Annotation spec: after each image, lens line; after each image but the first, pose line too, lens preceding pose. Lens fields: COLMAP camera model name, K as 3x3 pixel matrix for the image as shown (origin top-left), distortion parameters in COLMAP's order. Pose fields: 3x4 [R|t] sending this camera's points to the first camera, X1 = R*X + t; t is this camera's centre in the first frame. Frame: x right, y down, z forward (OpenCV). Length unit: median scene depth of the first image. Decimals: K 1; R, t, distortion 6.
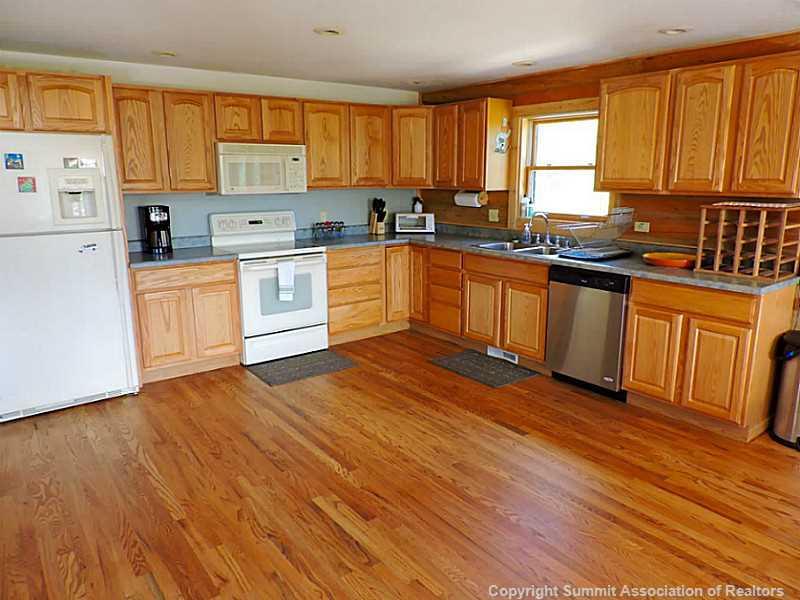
lens RADIAL K [[571.1, 0, 400.6], [0, 571.1, 298.7], [0, 0, 1]] dist [-0.014750, 0.001778]
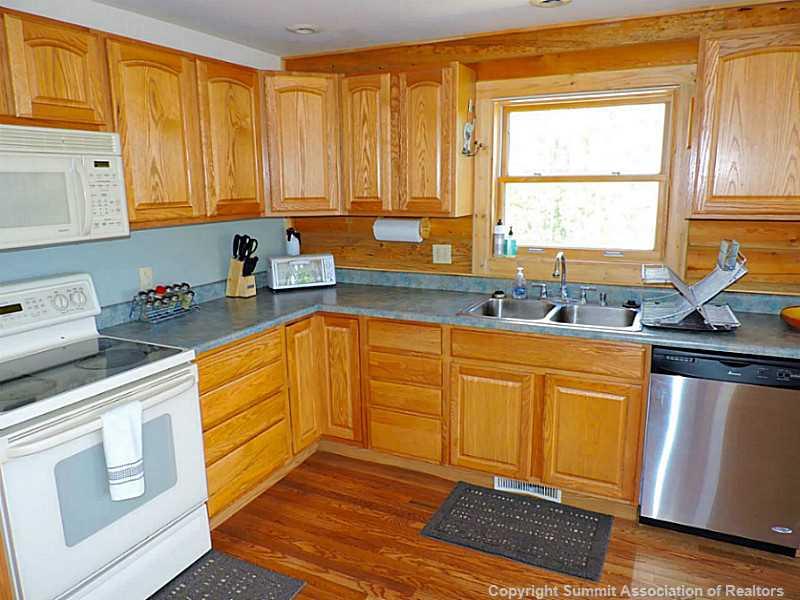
lens RADIAL K [[571.1, 0, 402.0], [0, 571.1, 301.6], [0, 0, 1]] dist [-0.014750, 0.001778]
pose [[0.889601, -0.100886, 0.445457, -0.174243], [0.106896, 0.994201, 0.011686, -0.111048], [-0.444053, 0.037222, 0.895227, 0.475546]]
